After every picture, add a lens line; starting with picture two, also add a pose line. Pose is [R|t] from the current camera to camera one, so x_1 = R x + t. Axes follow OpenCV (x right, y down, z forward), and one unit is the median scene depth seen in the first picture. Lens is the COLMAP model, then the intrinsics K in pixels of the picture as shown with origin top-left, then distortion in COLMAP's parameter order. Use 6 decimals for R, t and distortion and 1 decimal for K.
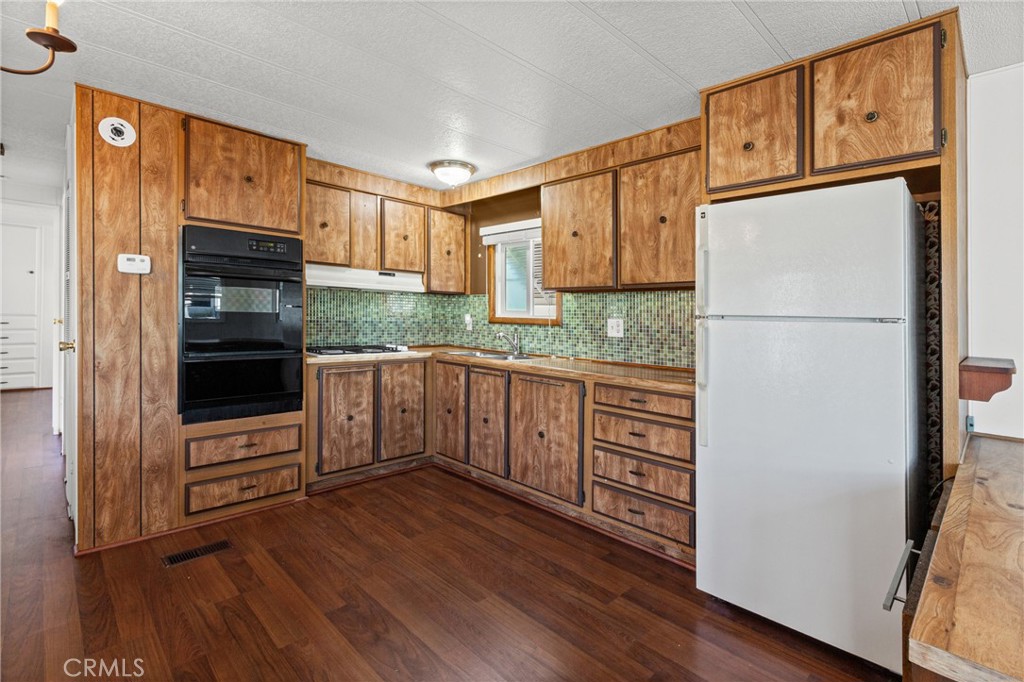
lens RADIAL K [[480.8, 0, 517.7], [0, 480.8, 319.3], [0, 0, 1]] dist [0.003840, 0.001144]
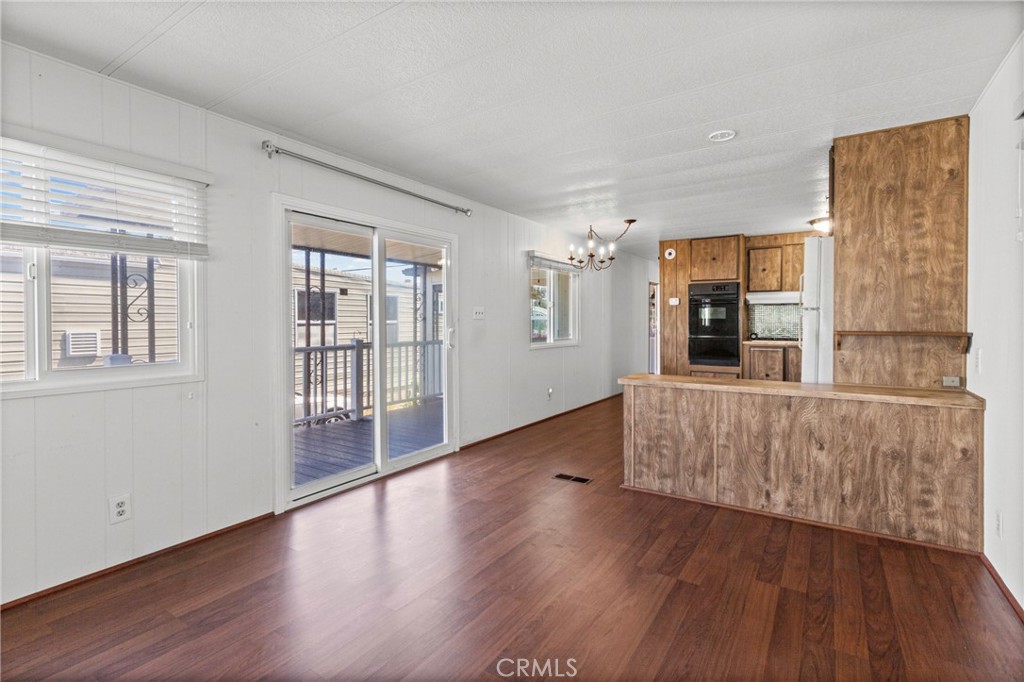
lens RADIAL K [[480.8, 0, 511.9], [0, 480.8, 331.3], [0, 0, 1]] dist [0.003840, 0.001144]
pose [[0.167743, 0.009844, -0.985782, 1.417985], [0.003864, 0.999936, 0.010643, 0.015821], [0.985823, -0.005595, 0.167694, -0.286015]]
